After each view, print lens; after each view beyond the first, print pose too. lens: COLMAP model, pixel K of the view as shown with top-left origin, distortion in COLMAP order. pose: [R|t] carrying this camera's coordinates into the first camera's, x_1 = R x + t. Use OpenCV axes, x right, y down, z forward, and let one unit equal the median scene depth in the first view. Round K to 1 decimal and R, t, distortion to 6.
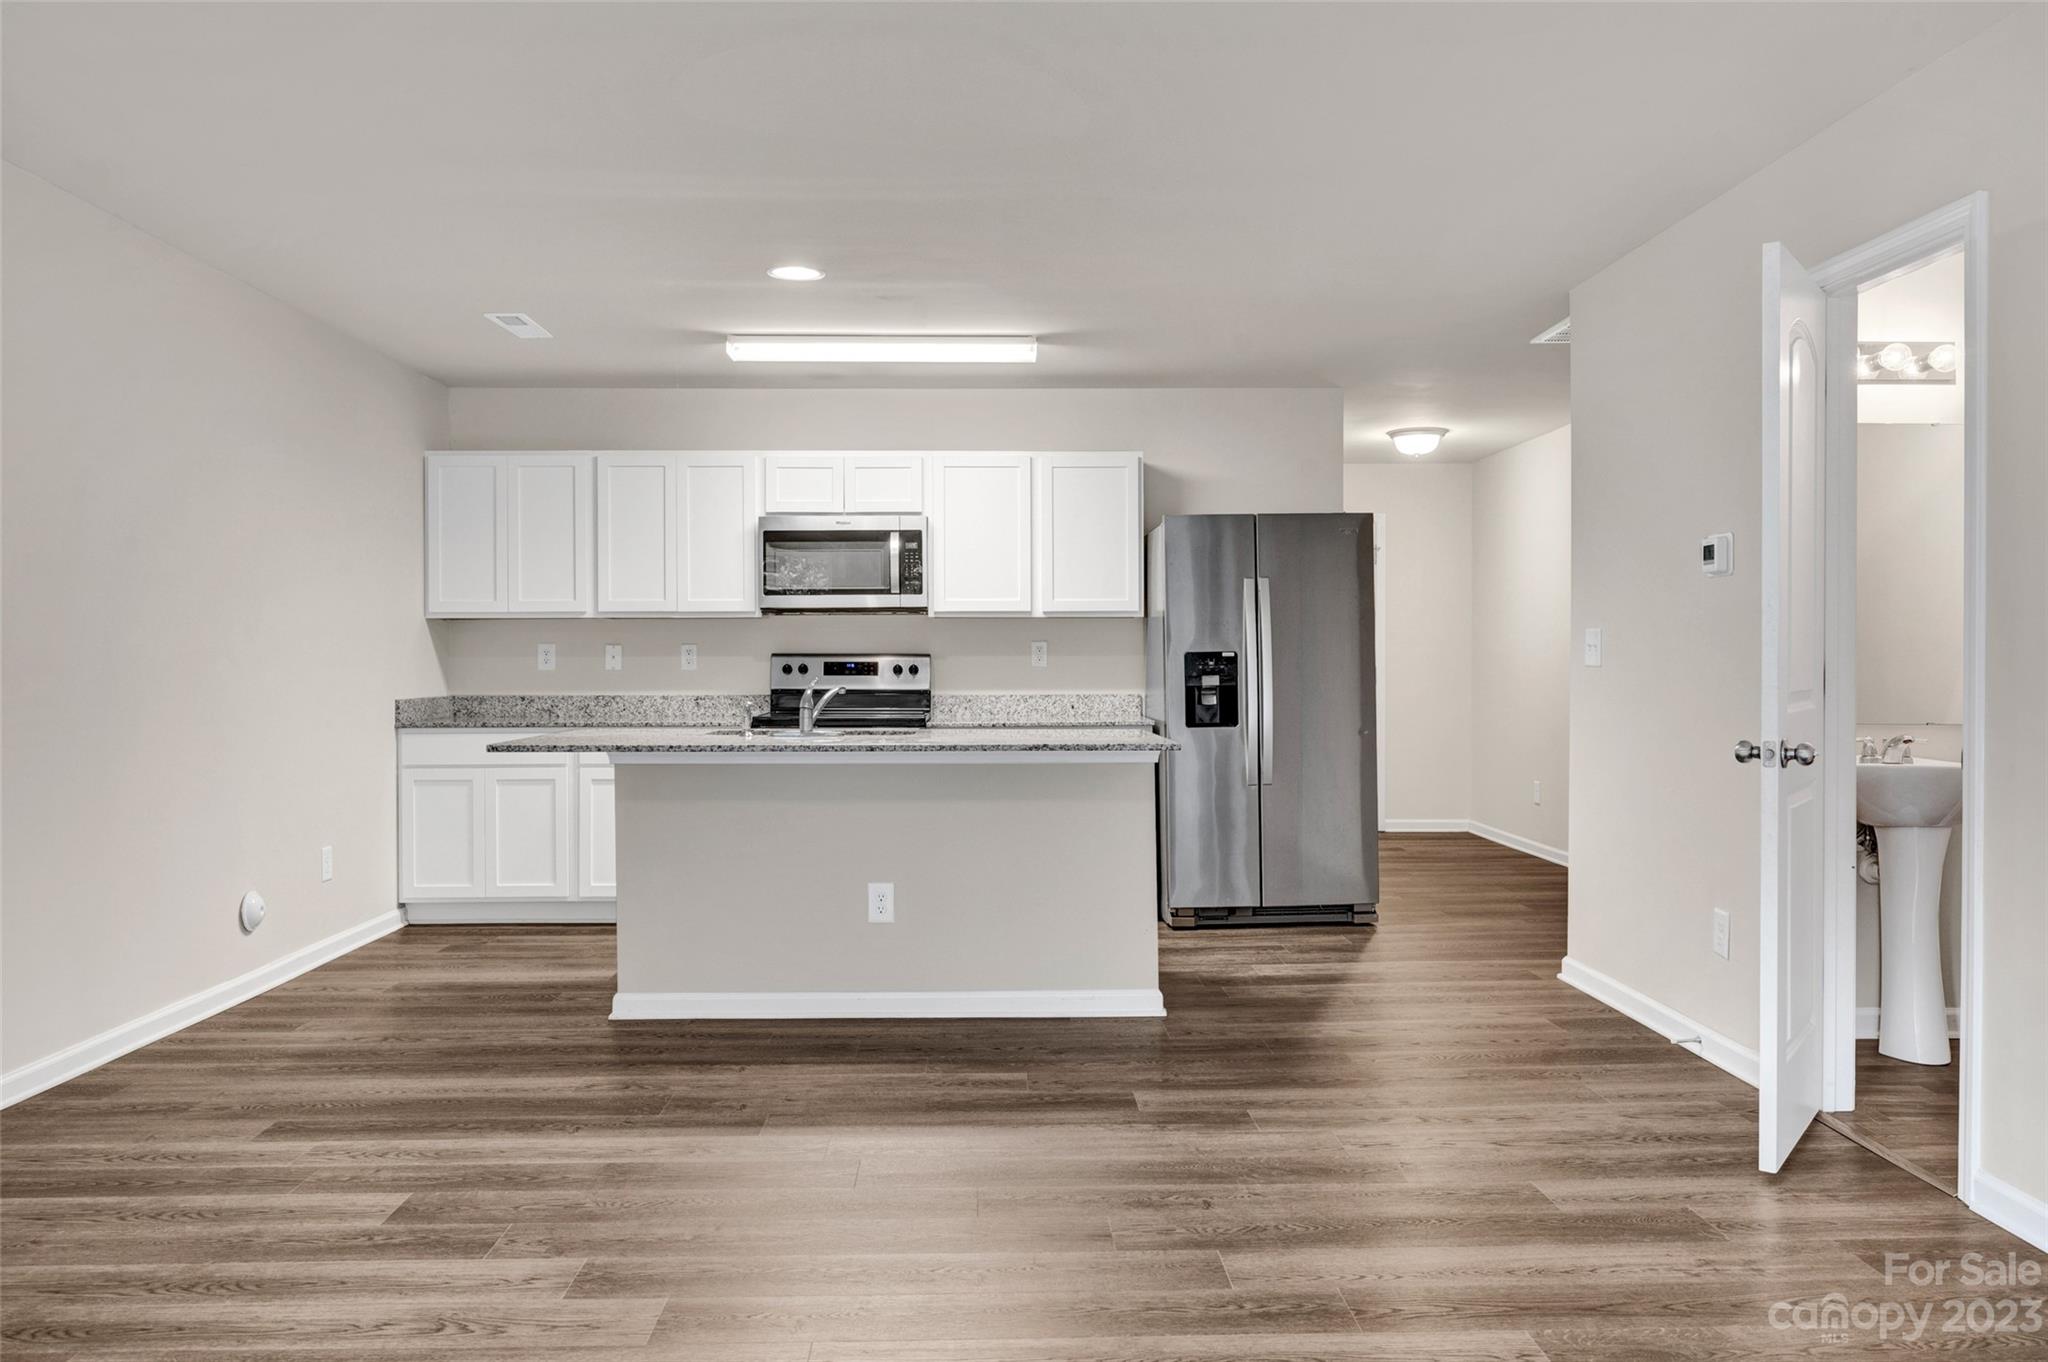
lens RADIAL K [[1520.2, 0, 1023.1], [0, 1520.2, 683.2], [0, 0, 1]] dist [-0.000450, 0.001918]
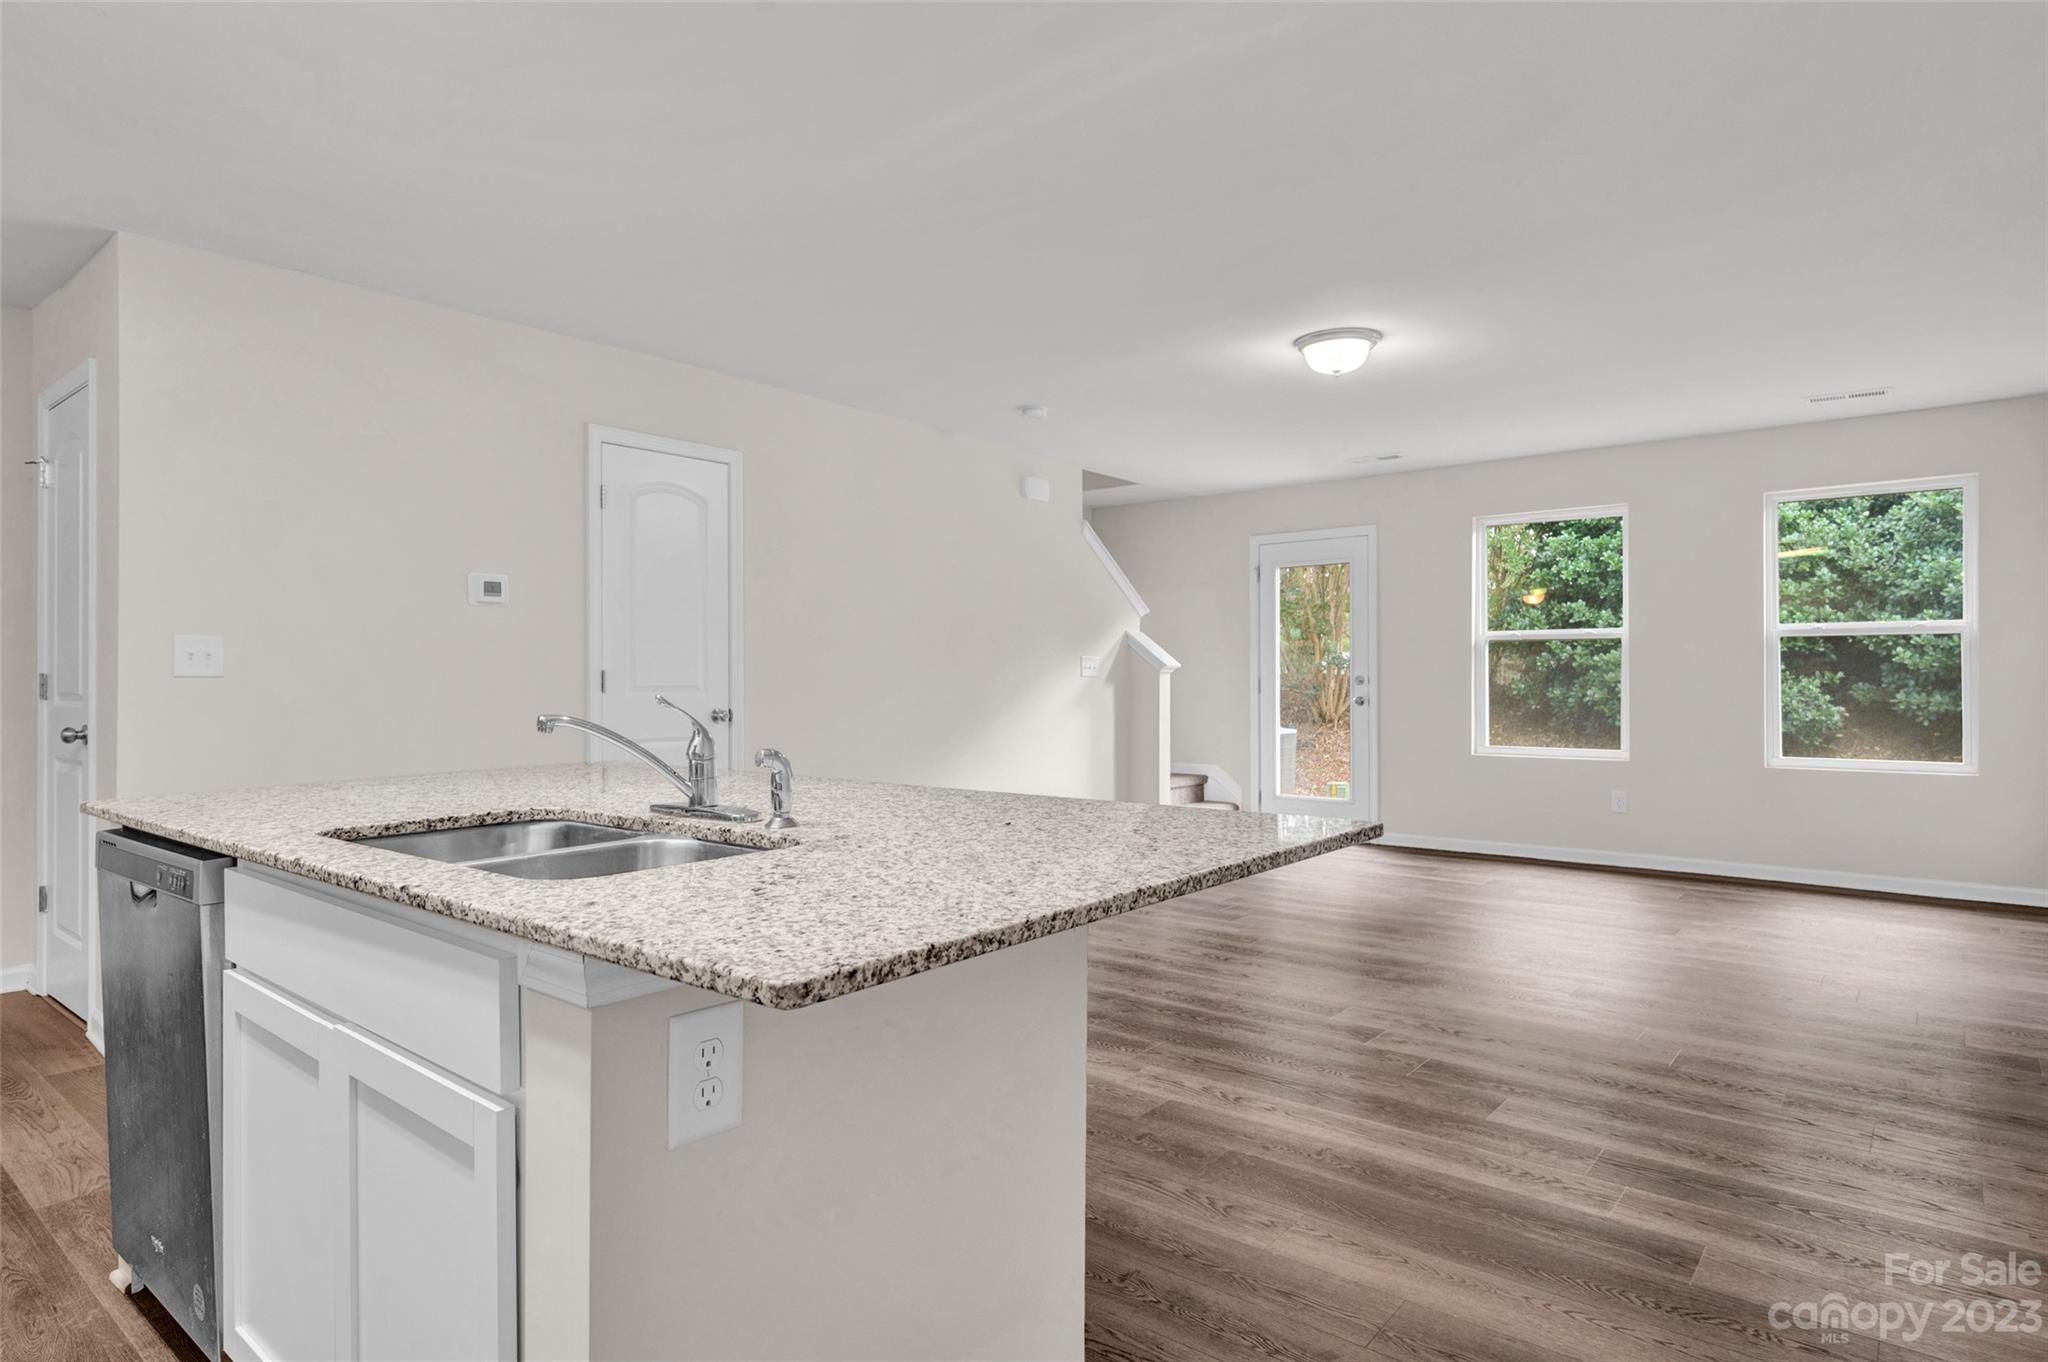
lens RADIAL K [[1111.3, 0, 1036.5], [0, 1111.3, 680.8], [0, 0, 1]] dist [0.004617, -0.003671]
pose [[-0.758316, 0.002049, 0.651884, -0.696242], [0.017284, 0.999707, 0.016965, -0.018178], [-0.651658, 0.024132, -0.758129, 1.860259]]
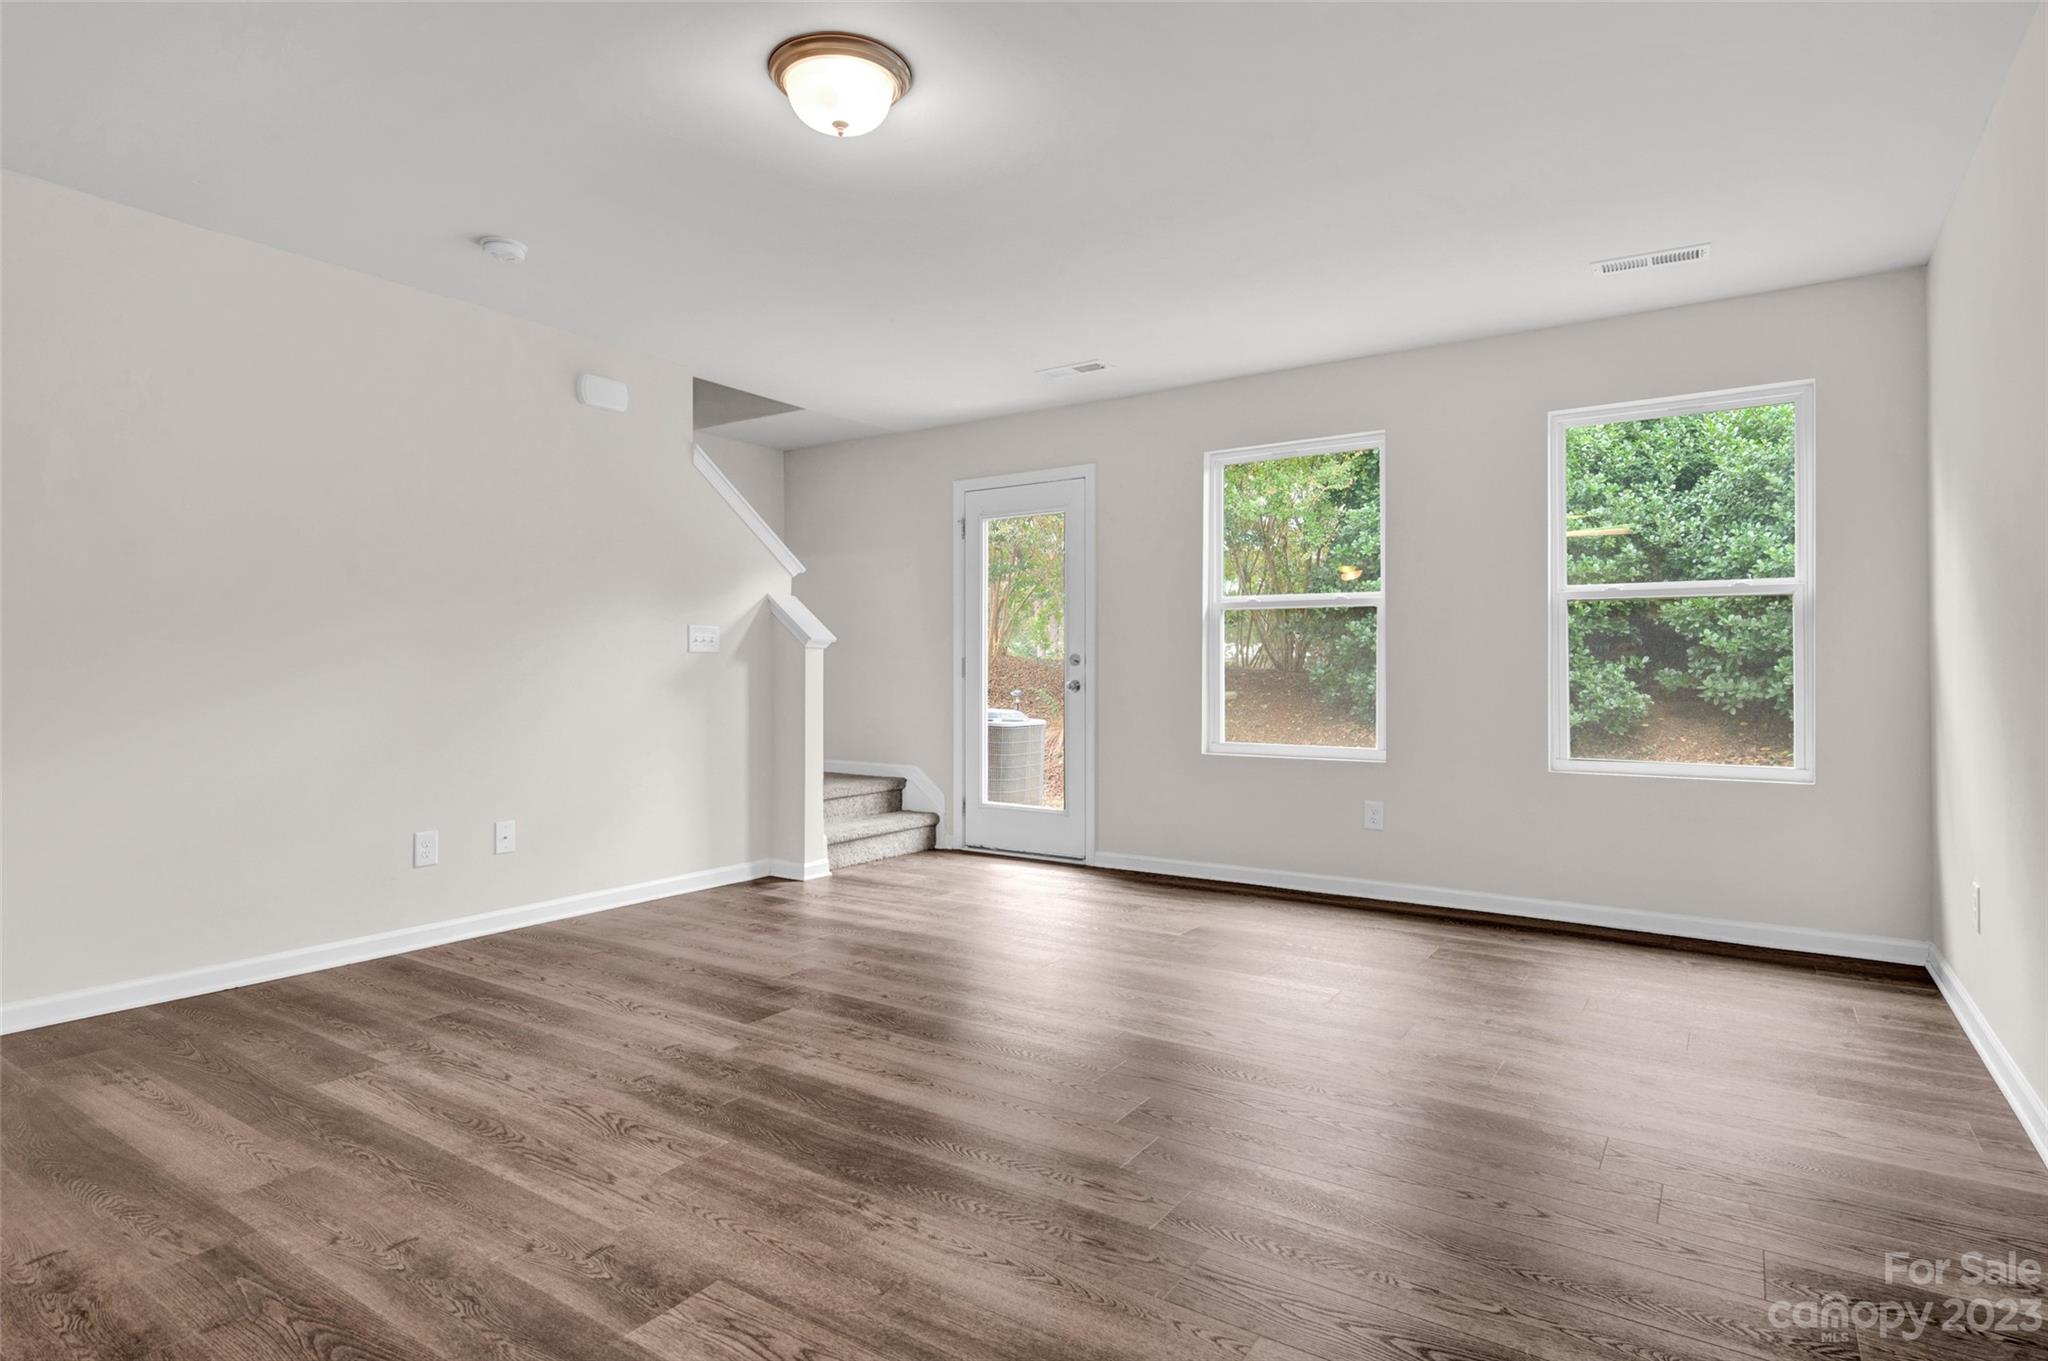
lens RADIAL K [[1050.8, 0, 1024.8], [0, 1050.8, 676.4], [0, 0, 1]] dist [-0.001212, -0.001381]
pose [[-0.813489, -0.002546, 0.581575, -0.641463], [0.013575, 0.999635, 0.023365, 0.017811], [-0.581422, 0.026902, -0.813157, 1.129614]]
